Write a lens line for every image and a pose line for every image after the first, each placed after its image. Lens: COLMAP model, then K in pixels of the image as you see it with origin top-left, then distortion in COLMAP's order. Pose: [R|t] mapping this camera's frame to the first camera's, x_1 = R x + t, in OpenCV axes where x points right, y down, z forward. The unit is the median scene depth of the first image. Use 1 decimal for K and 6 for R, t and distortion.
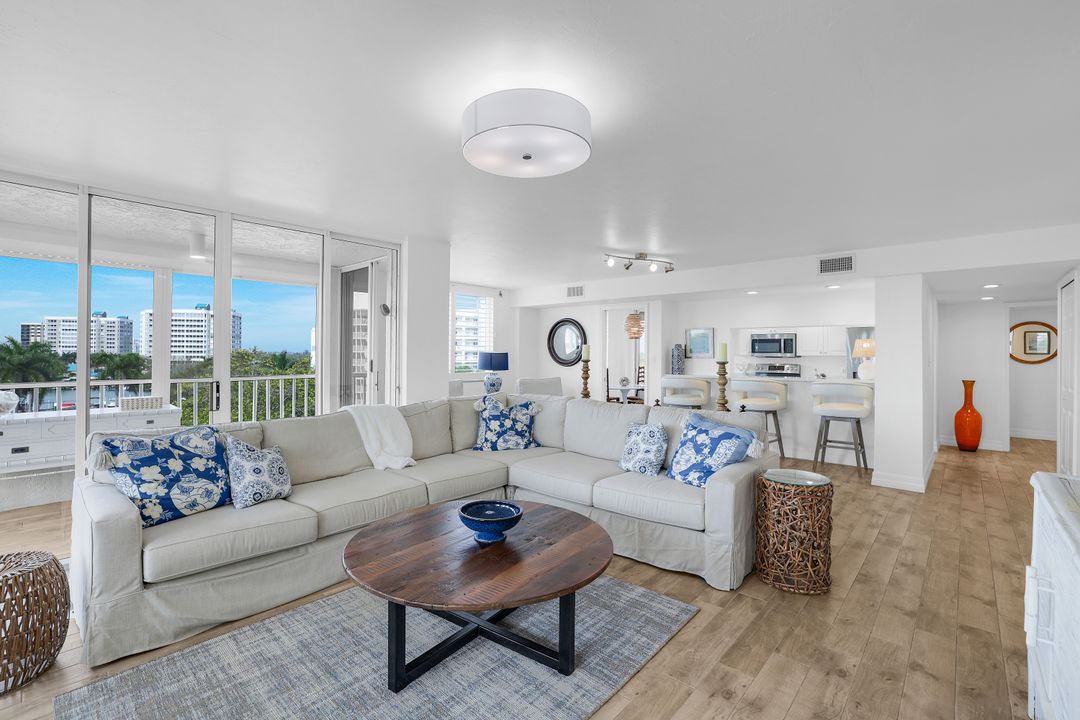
lens RADIAL K [[470.2, 0, 540.0], [0, 470.2, 360.0], [0, 0, 1]] dist [-0.015476, 0.000051]
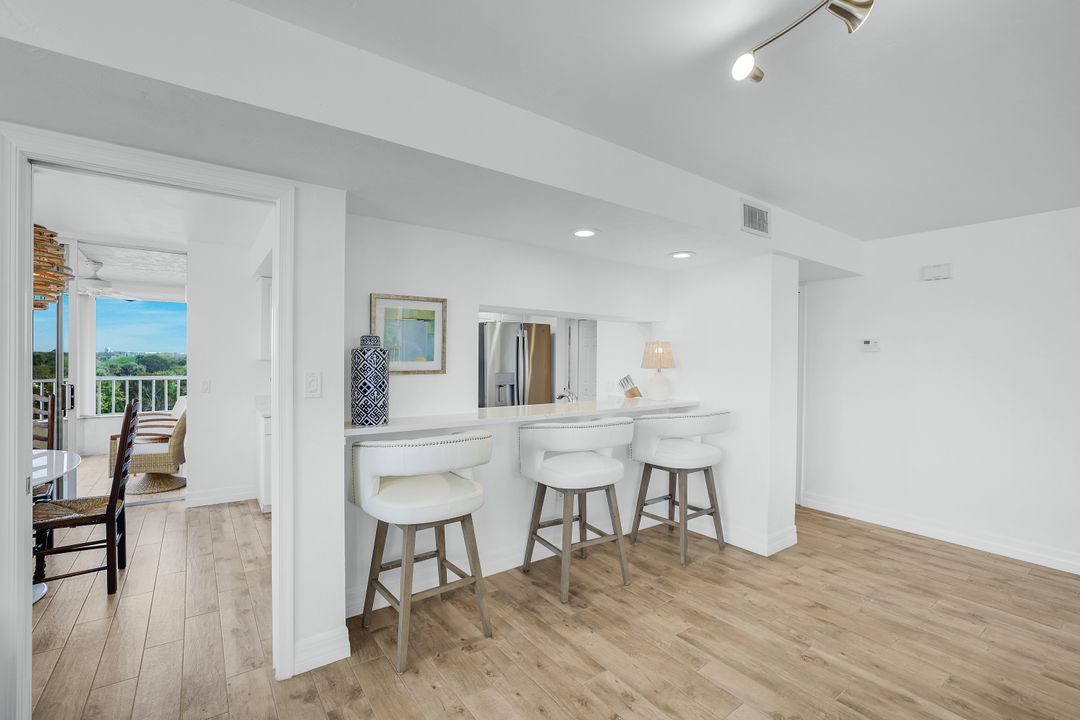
lens RADIAL K [[470.2, 0, 540.0], [0, 470.2, 360.0], [0, 0, 1]] dist [-0.015476, 0.000051]
pose [[0.193649, -0.011009, 0.981009, -0.012001], [0.001111, 0.999939, 0.011002, -0.018843], [-0.981070, -0.001041, 0.193649, 0.815171]]
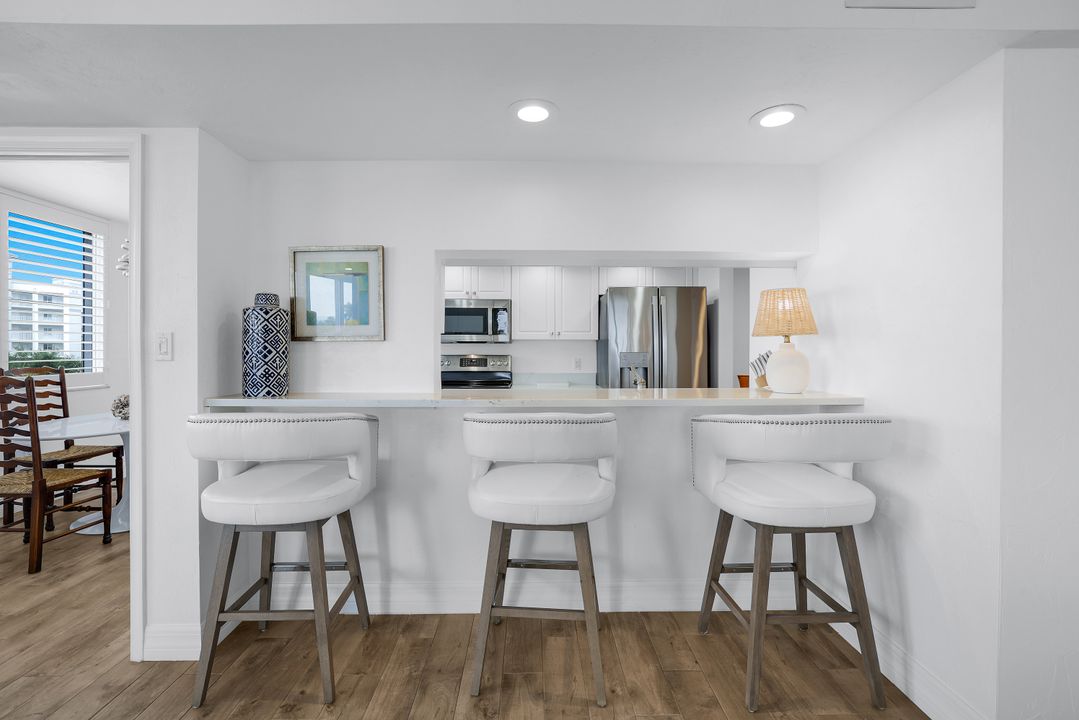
lens RADIAL K [[493.8, 0, 539.1], [0, 493.8, 348.3], [0, 0, 1]] dist [-0.002311, -0.000580]
pose [[0.729882, -0.006270, 0.683544, 0.209005], [0.011962, 0.999922, -0.003601, 0.004162], [-0.683468, 0.010805, 0.729900, 0.661210]]
